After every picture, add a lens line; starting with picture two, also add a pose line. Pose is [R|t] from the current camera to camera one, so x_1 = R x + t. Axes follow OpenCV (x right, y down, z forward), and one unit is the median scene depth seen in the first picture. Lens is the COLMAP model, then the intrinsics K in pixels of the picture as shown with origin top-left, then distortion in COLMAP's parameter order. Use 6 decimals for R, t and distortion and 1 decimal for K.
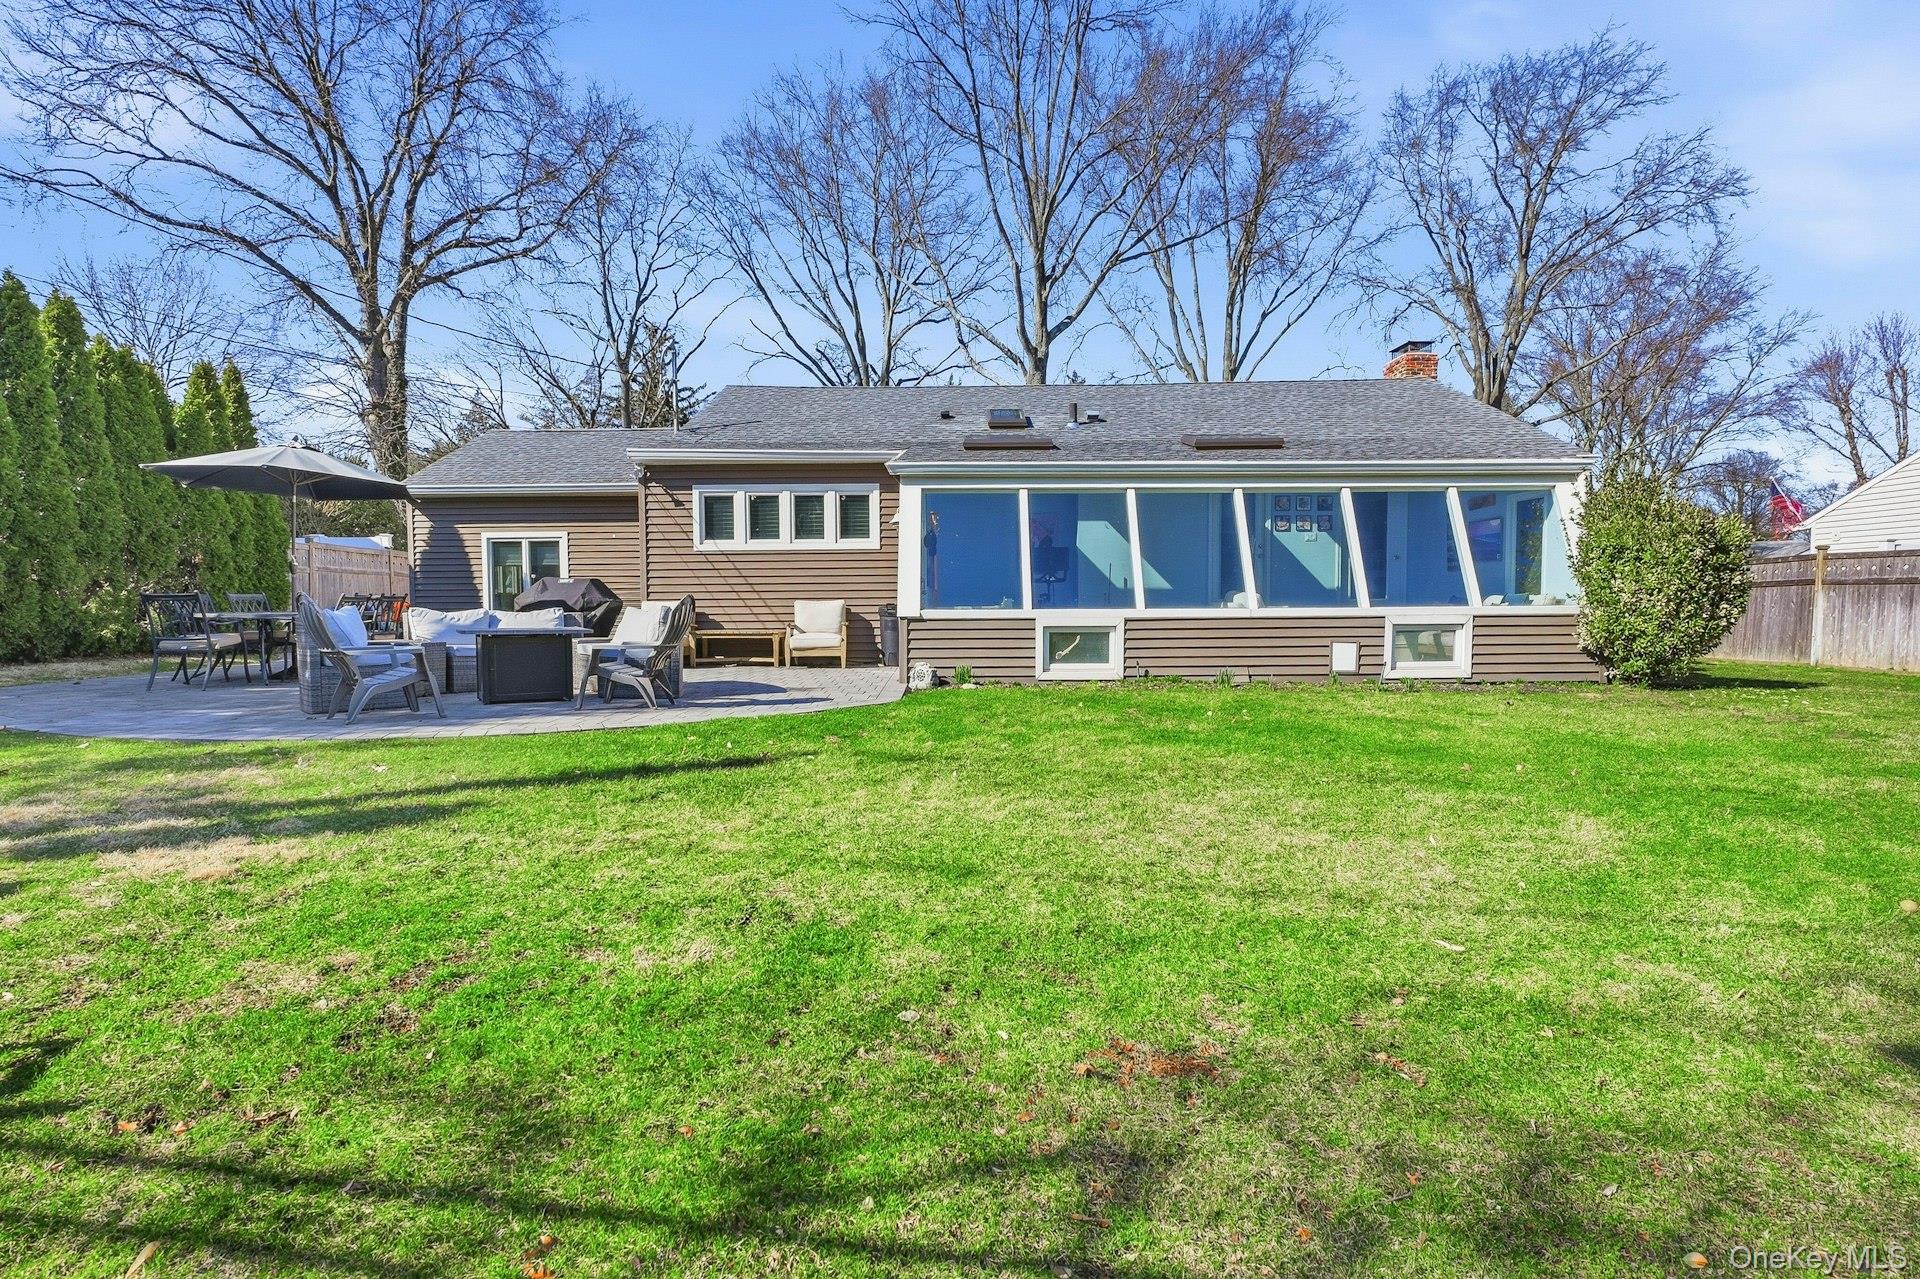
lens RADIAL K [[998.1, 0, 960.0], [0, 998.1, 639.5], [0, 0, 1]] dist [-0.000718, -0.000238]
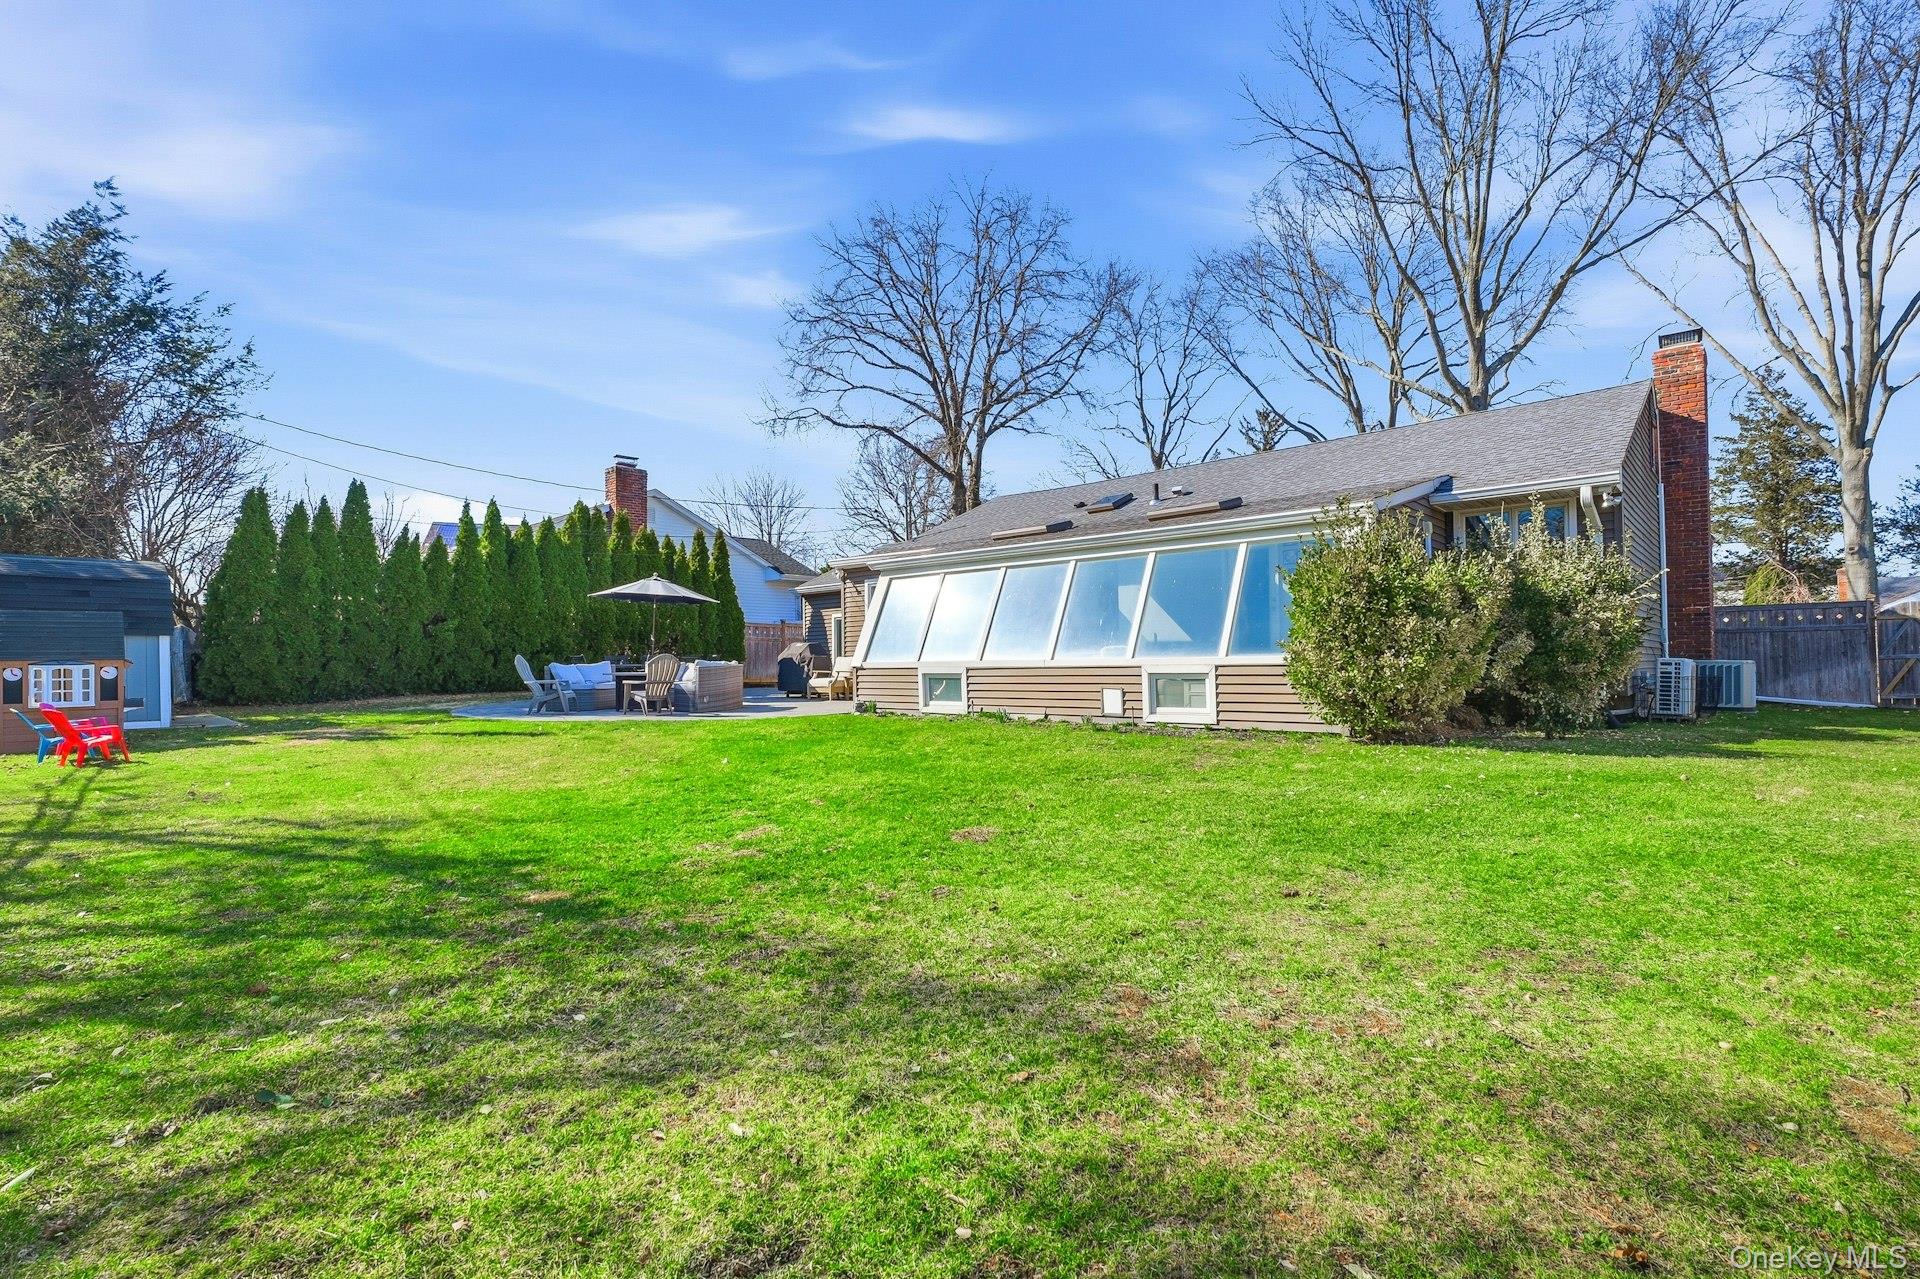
lens RADIAL K [[862.6, 0, 962.3], [0, 862.6, 672.4], [0, 0, 1]] dist [0.003335, 0.000315]
pose [[0.755382, 0.003776, -0.655274, 0.709354], [-0.010070, 0.999932, -0.005845, -0.006931], [0.655207, 0.011014, 0.755369, 0.100507]]
